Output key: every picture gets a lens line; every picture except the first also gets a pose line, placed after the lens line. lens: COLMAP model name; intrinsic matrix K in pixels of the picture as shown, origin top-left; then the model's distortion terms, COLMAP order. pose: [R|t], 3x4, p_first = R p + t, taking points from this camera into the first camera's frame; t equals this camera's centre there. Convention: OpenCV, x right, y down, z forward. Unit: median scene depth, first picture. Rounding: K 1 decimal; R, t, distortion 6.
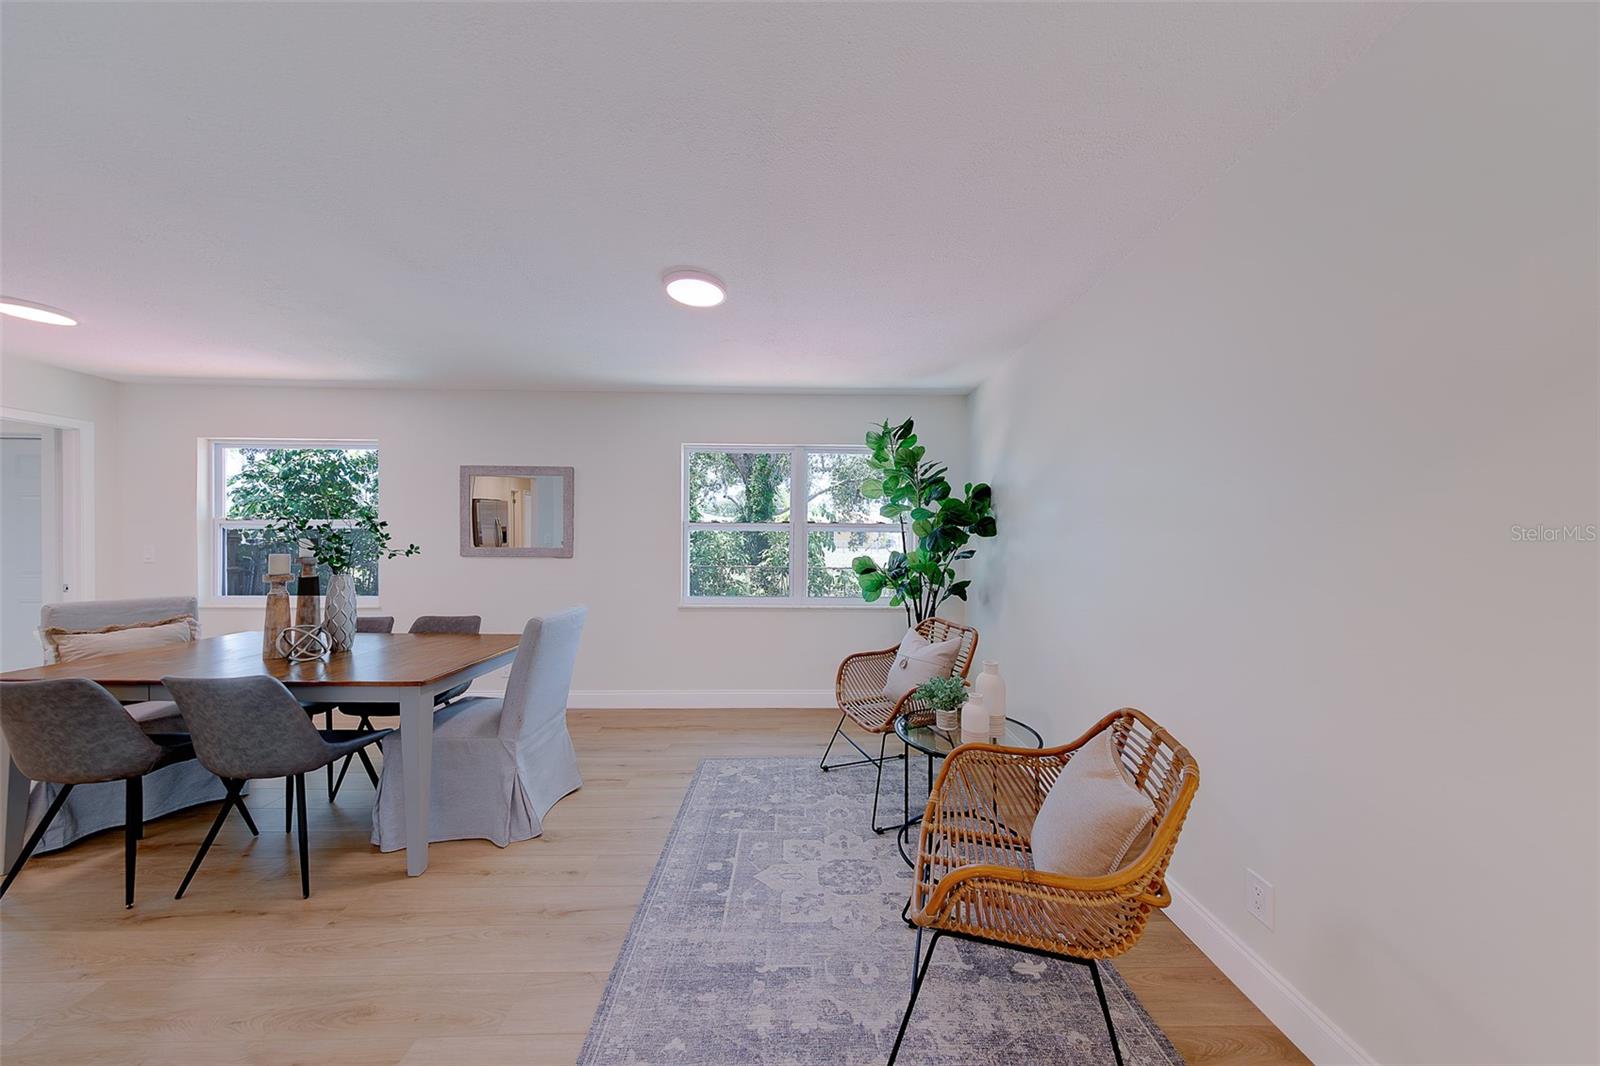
lens RADIAL K [[514.4, 0, 805.5], [0, 514.4, 539.3], [0, 0, 1]] dist [0.005725, -0.000100]
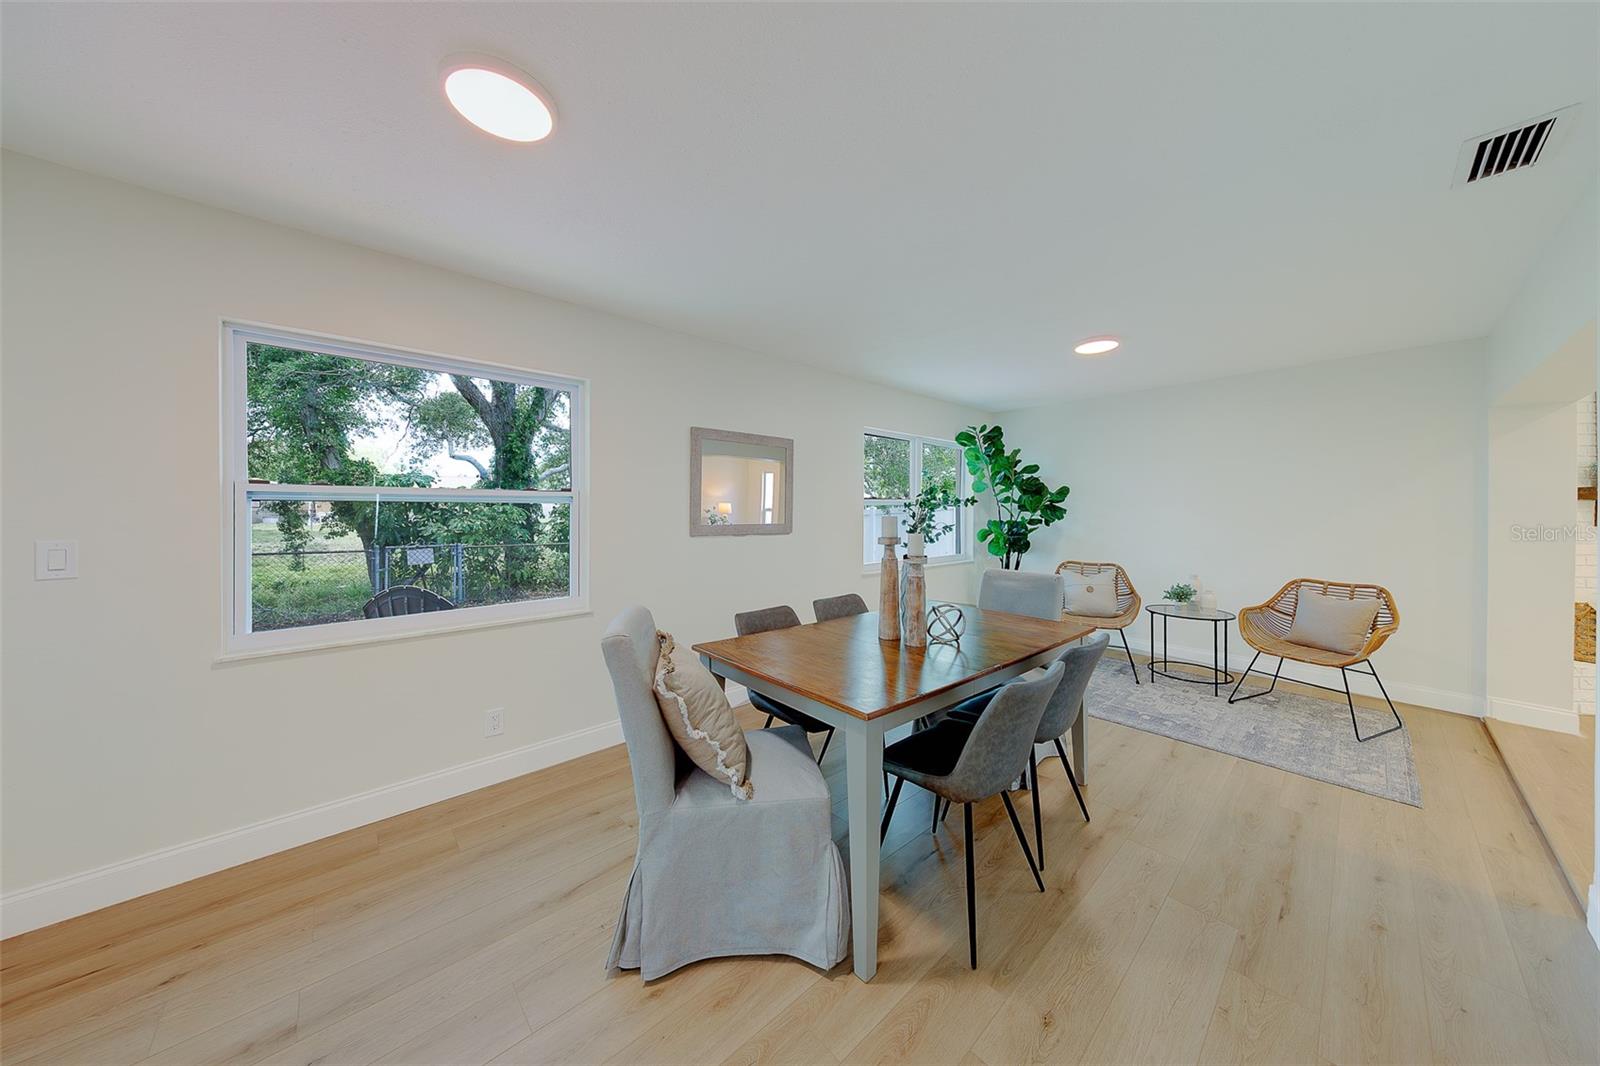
lens RADIAL K [[510.0, 0, 807.8], [0, 510.0, 508.4], [0, 0, 1]] dist [0.000815, 0.000014]
pose [[0.754984, -0.006849, 0.655708, -1.353567], [0.005950, 0.999976, 0.003595, -0.017853], [-0.655717, 0.001187, 0.755006, 0.331791]]
